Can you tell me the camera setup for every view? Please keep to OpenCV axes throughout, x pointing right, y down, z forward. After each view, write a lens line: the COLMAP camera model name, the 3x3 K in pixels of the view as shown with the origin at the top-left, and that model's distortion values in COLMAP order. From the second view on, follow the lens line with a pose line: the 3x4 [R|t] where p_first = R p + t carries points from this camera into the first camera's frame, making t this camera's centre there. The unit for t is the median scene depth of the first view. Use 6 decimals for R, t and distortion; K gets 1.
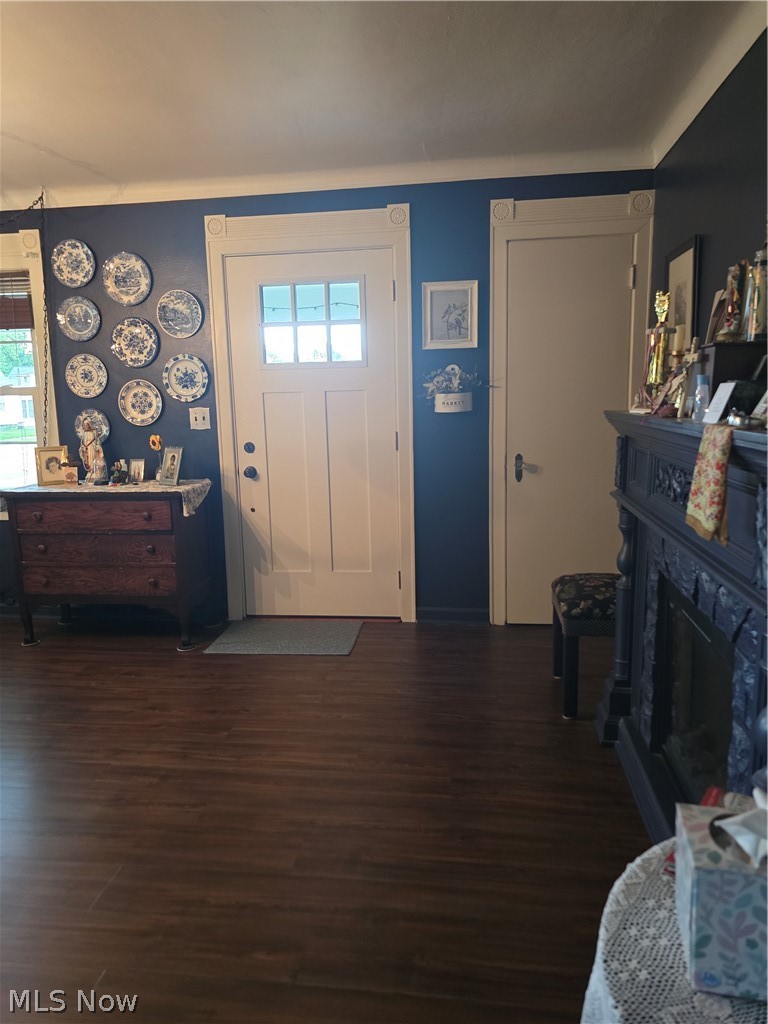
lens RADIAL K [[736.5, 0, 374.6], [0, 736.5, 505.4], [0, 0, 1]] dist [0.062888, -0.054468]
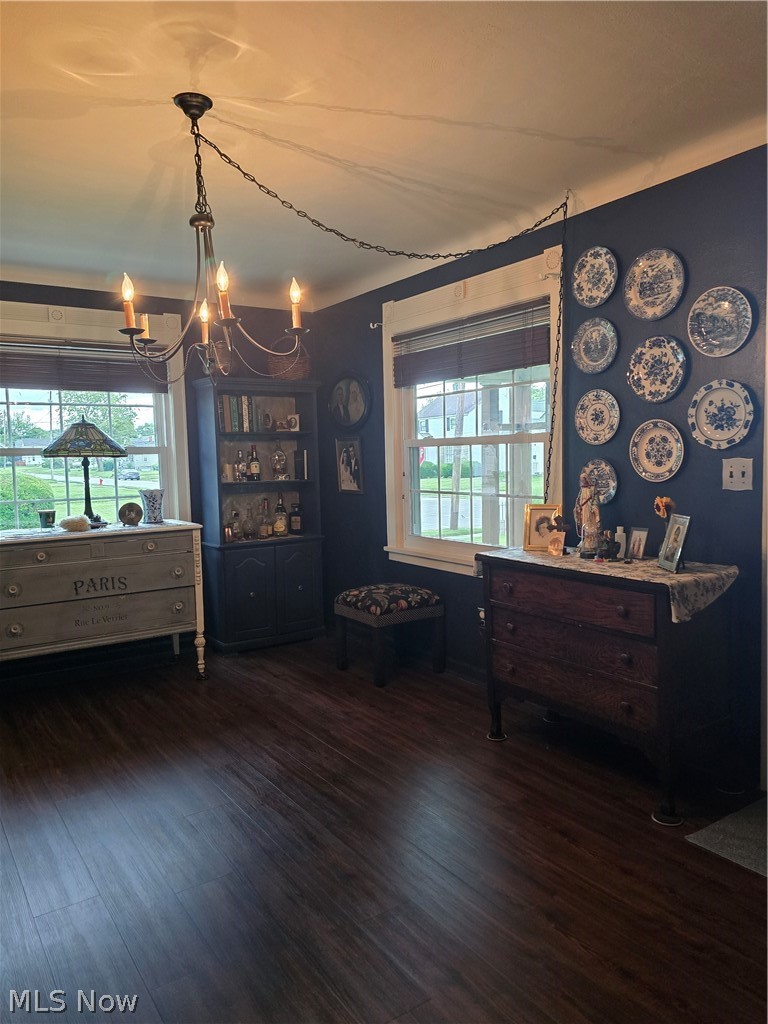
lens RADIAL K [[736.5, 0, 383.6], [0, 736.5, 511.3], [0, 0, 1]] dist [0.062888, -0.054468]
pose [[0.665453, 0.066281, -0.743492, 0.054477], [-0.103948, 0.994573, -0.004373, -0.049774], [0.739167, 0.080194, 0.668731, 0.329465]]
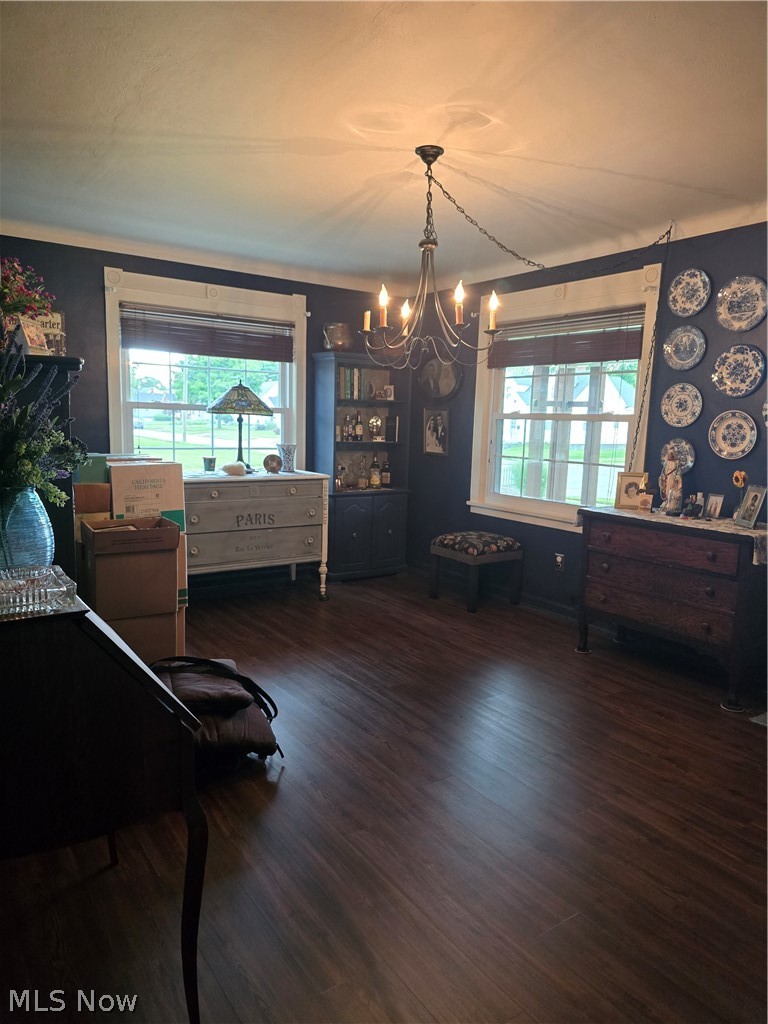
lens RADIAL K [[690.8, 0, 378.2], [0, 690.8, 516.3], [0, 0, 1]] dist [0.047318, -0.033799]
pose [[0.676488, 0.147232, -0.721586, 0.033994], [-0.154122, 0.986419, 0.056778, -0.018872], [0.720146, 0.072803, 0.689993, 0.079572]]
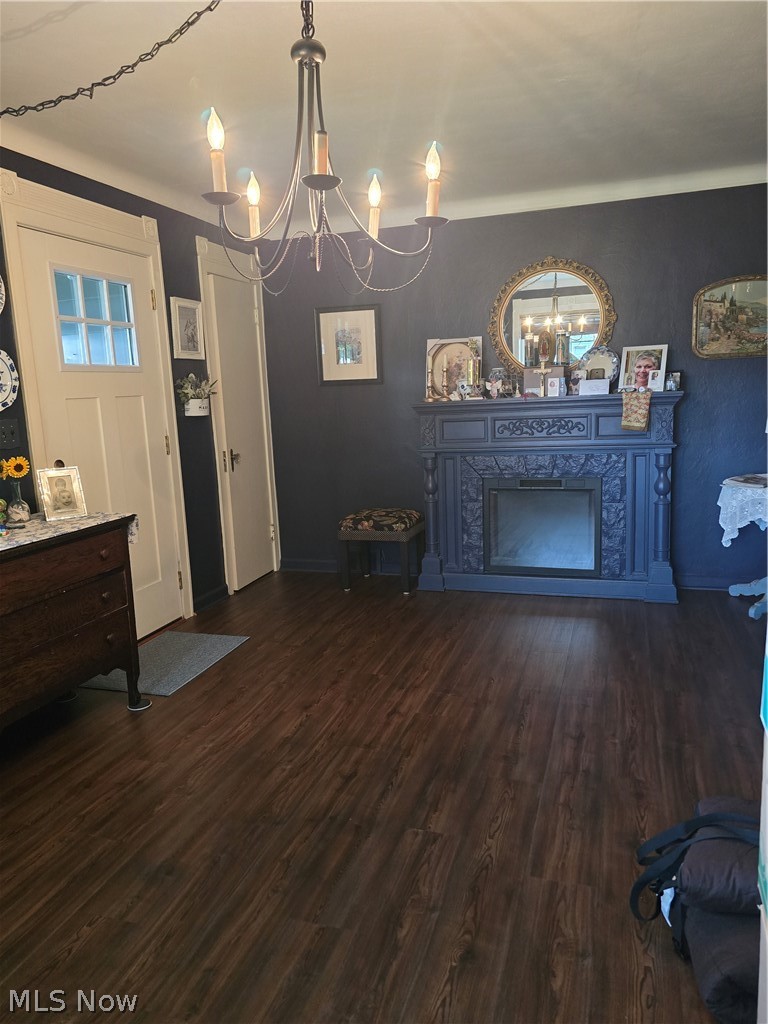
lens RADIAL K [[736.5, 0, 407.4], [0, 736.5, 496.3], [0, 0, 1]] dist [0.062888, -0.054468]
pose [[0.153886, -0.129778, 0.979529, -0.945411], [0.181358, 0.978205, 0.101111, -0.061536], [-0.971302, 0.162086, 0.174068, 0.508284]]
